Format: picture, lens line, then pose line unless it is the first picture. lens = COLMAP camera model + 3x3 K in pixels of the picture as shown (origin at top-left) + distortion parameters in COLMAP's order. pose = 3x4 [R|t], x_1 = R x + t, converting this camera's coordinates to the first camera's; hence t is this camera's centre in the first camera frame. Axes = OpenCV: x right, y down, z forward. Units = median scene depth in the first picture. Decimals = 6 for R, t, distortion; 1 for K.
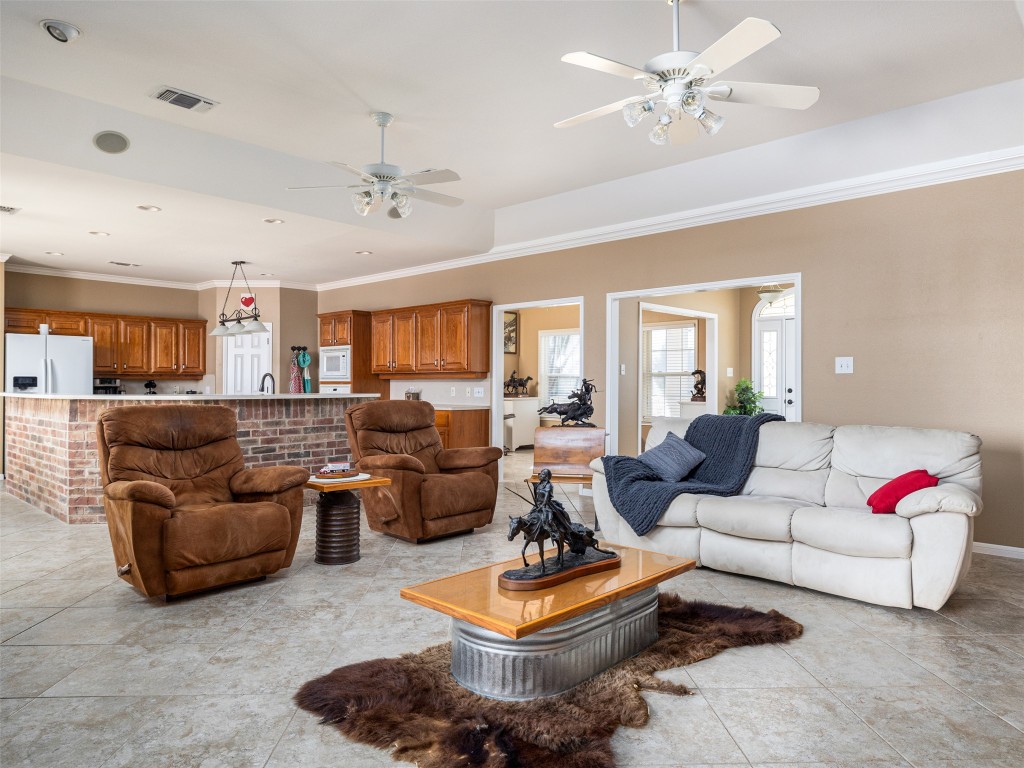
lens RADIAL K [[668.3, 0, 514.8], [0, 668.3, 384.4], [0, 0, 1]] dist [0.007301, 0.000878]
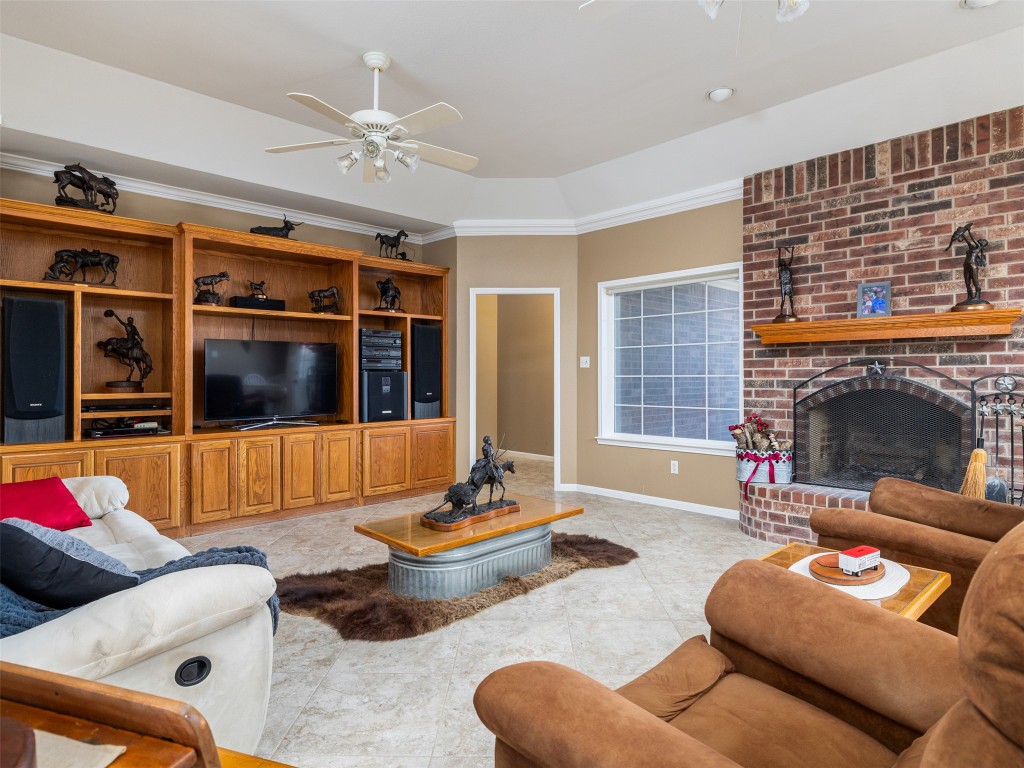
lens RADIAL K [[581.0, 0, 511.8], [0, 581.0, 378.2], [0, 0, 1]] dist [0.000613, -0.000016]
pose [[-0.998164, -0.000357, 0.060574, -0.052292], [-0.000047, 0.999987, 0.005118, -0.001876], [-0.060575, 0.005106, -0.998151, 1.459852]]
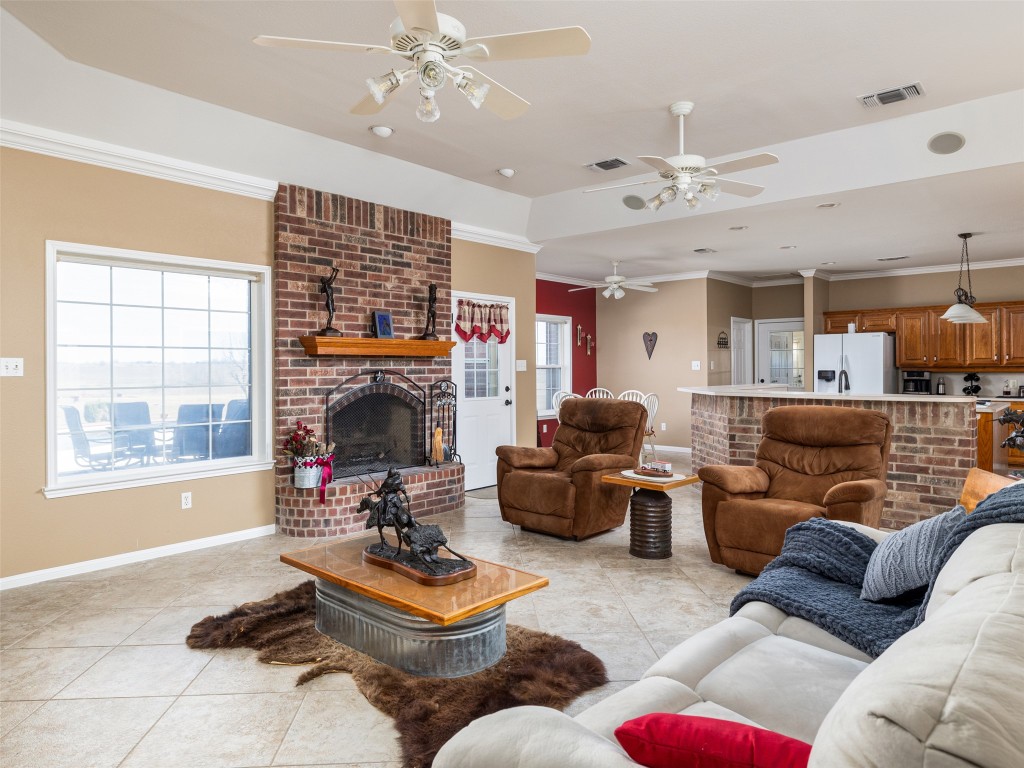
lens RADIAL K [[668.3, 0, 513.8], [0, 668.3, 375.5], [0, 0, 1]] dist [0.007301, 0.000878]
pose [[0.025587, 0.011890, -0.999602, 0.791289], [0.000891, 0.999929, 0.011917, -0.031291], [0.999672, -0.001196, 0.025574, 0.770833]]
